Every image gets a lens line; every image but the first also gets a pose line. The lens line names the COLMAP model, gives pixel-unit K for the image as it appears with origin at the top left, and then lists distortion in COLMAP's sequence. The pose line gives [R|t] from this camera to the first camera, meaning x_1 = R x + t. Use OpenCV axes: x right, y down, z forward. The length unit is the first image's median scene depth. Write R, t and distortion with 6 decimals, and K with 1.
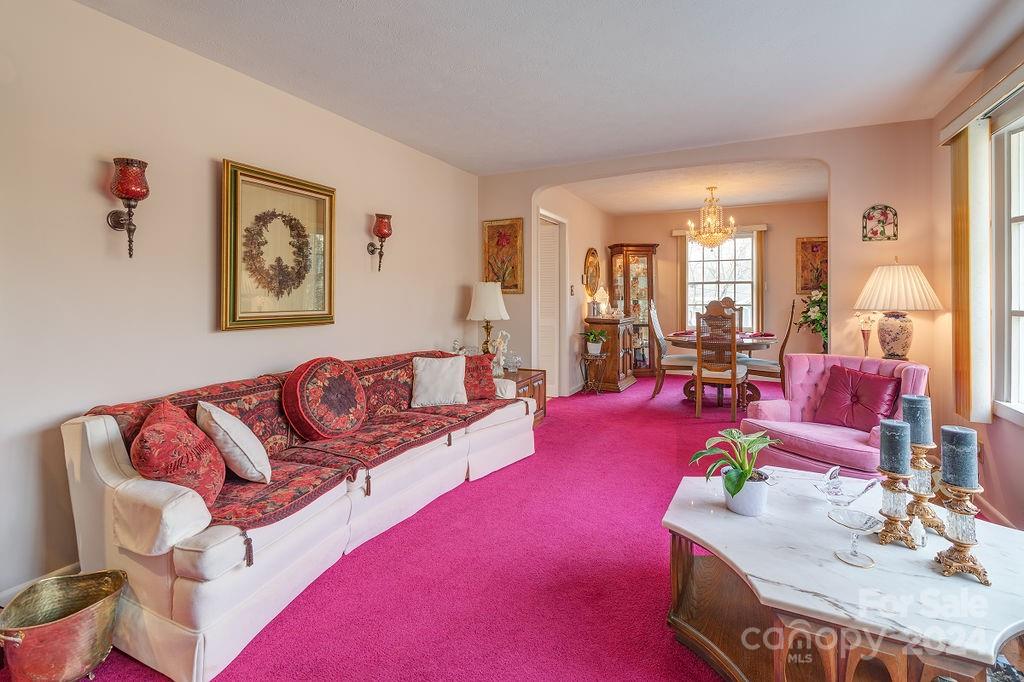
lens RADIAL K [[475.3, 0, 511.3], [0, 475.3, 296.3], [0, 0, 1]] dist [0.001192, -0.000276]
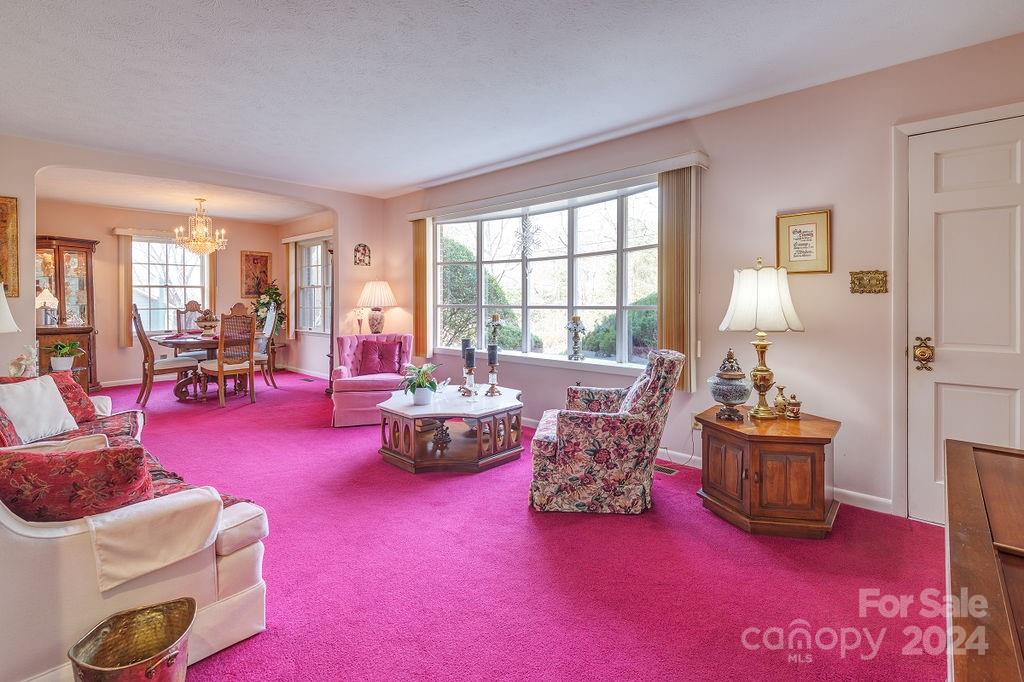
lens RADIAL K [[475.3, 0, 511.3], [0, 475.3, 296.3], [0, 0, 1]] dist [0.001192, -0.000276]
pose [[0.281693, 0.003268, 0.959499, -0.370527], [0.005711, 0.999971, -0.005082, 0.001416], [-0.959487, 0.006912, 0.281666, 0.018649]]
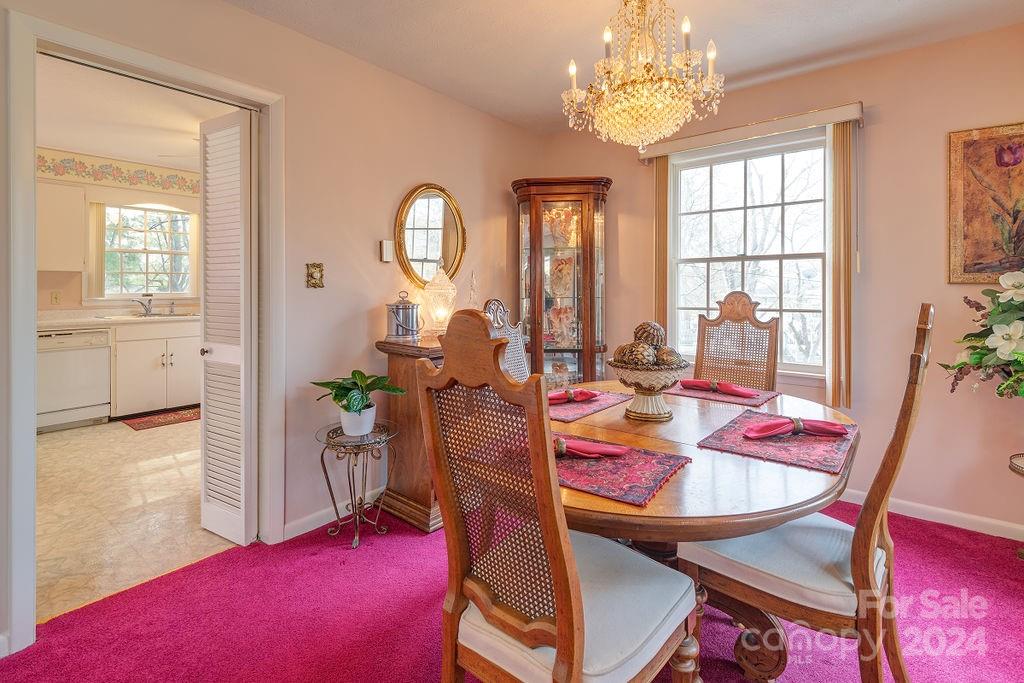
lens RADIAL K [[490.5, 0, 512.4], [0, 490.5, 289.1], [0, 0, 1]] dist [-0.003354, -0.000683]
pose [[0.980429, 0.000378, -0.196874, 0.359451], [-0.000848, 0.999997, -0.002306, 0.000708], [0.196872, 0.002428, 0.980426, 0.589439]]
